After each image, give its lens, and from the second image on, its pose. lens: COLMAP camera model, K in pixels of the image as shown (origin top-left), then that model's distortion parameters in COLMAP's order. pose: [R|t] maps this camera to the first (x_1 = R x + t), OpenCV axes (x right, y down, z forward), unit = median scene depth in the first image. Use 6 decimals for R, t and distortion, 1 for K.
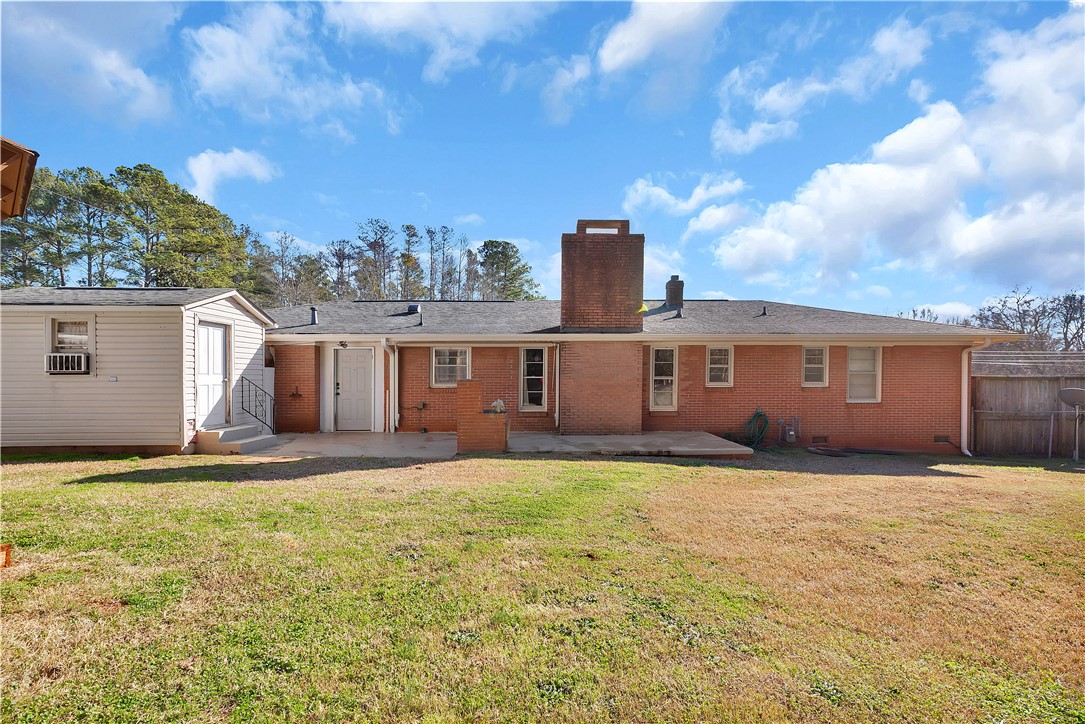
lens RADIAL K [[510.0, 0, 548.2], [0, 510.0, 363.9], [0, 0, 1]] dist [0.003233, 0.000169]
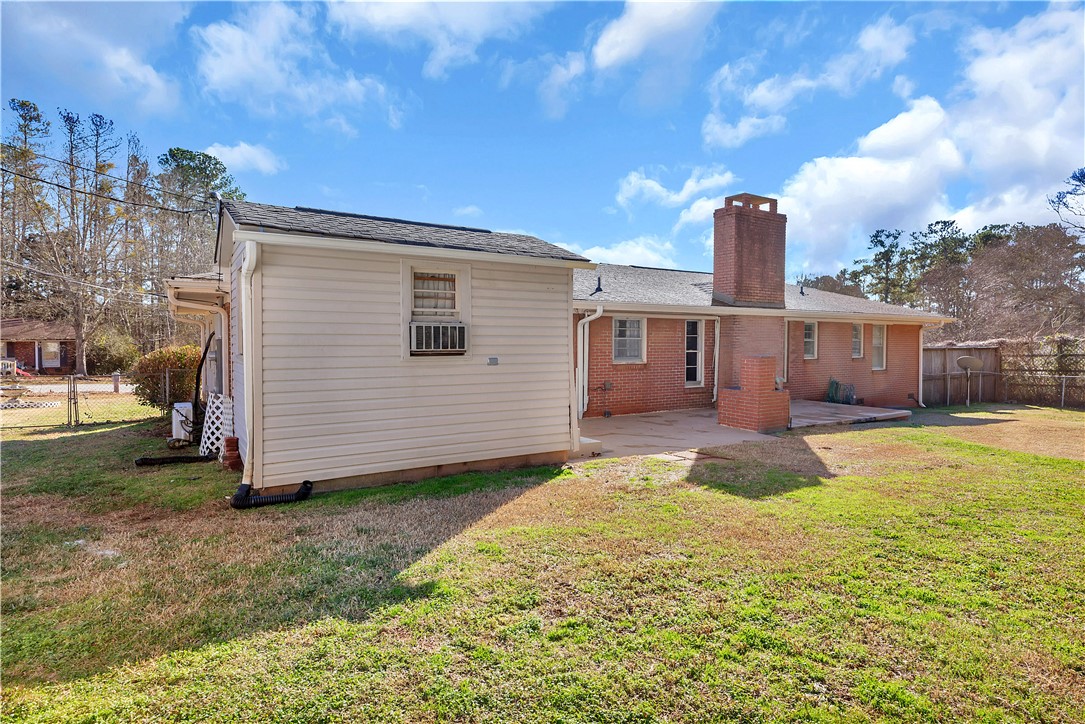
lens RADIAL K [[600.0, 0, 540.2], [0, 600.0, 339.6], [0, 0, 1]] dist [-0.003445, -0.000404]
pose [[0.845510, 0.004967, 0.533937, -0.868028], [-0.016732, 0.999712, 0.017196, -0.009865], [-0.533698, -0.023473, 0.845349, 0.212948]]
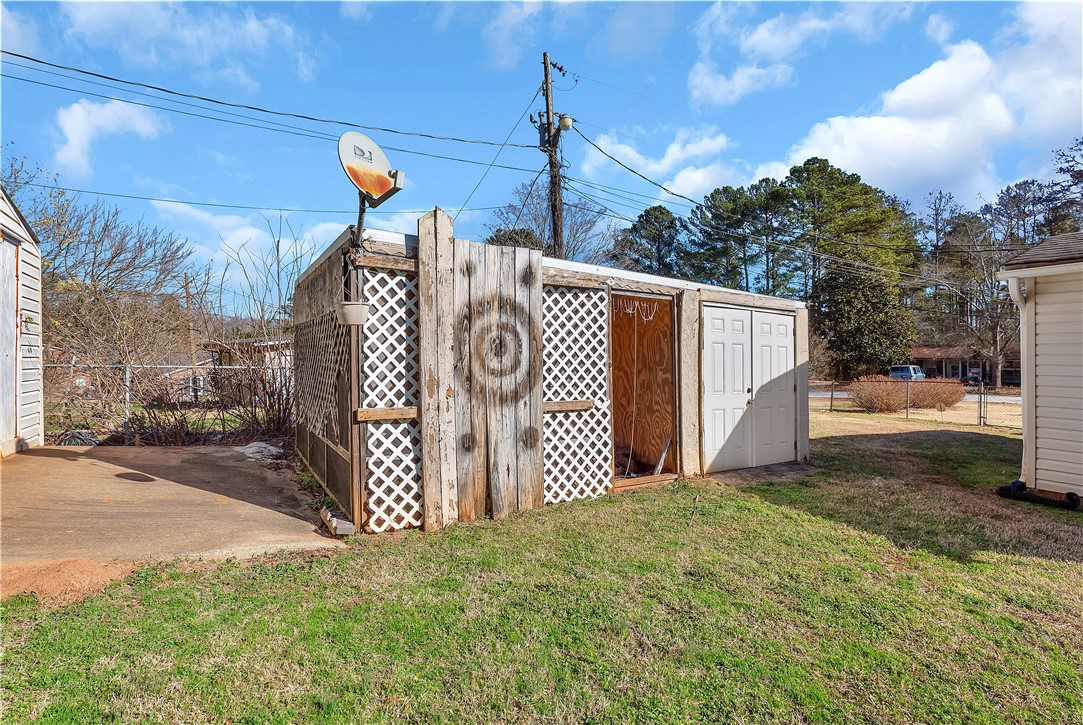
lens RADIAL K [[493.2, 0, 543.7], [0, 493.2, 346.1], [0, 0, 1]] dist [0.001734, -0.000243]
pose [[0.468765, -0.004696, -0.883311, -0.600187], [0.006023, 0.999980, -0.002119, -0.013728], [0.883303, -0.004327, 0.468784, 0.111988]]
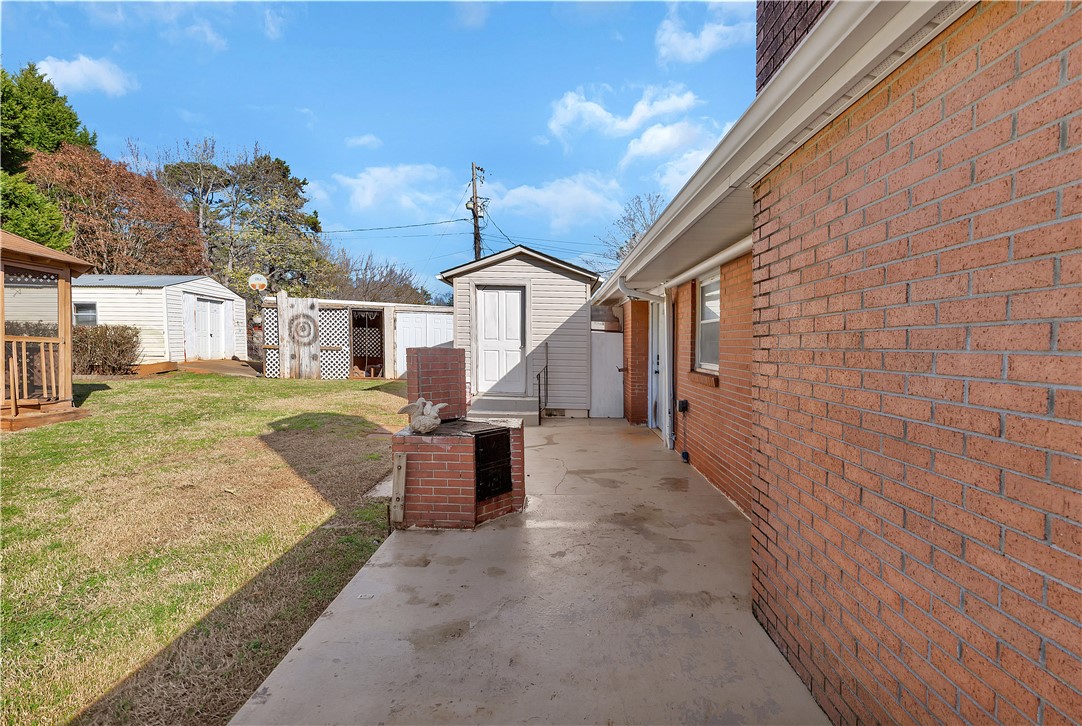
lens RADIAL K [[499.1, 0, 553.0], [0, 499.1, 357.9], [0, 0, 1]] dist [0.001054, 0.000039]
pose [[-0.056022, 0.032329, -0.997906, 0.219553], [0.005100, 0.999472, 0.032094, 0.020321], [0.998416, -0.003291, -0.056158, 0.903959]]
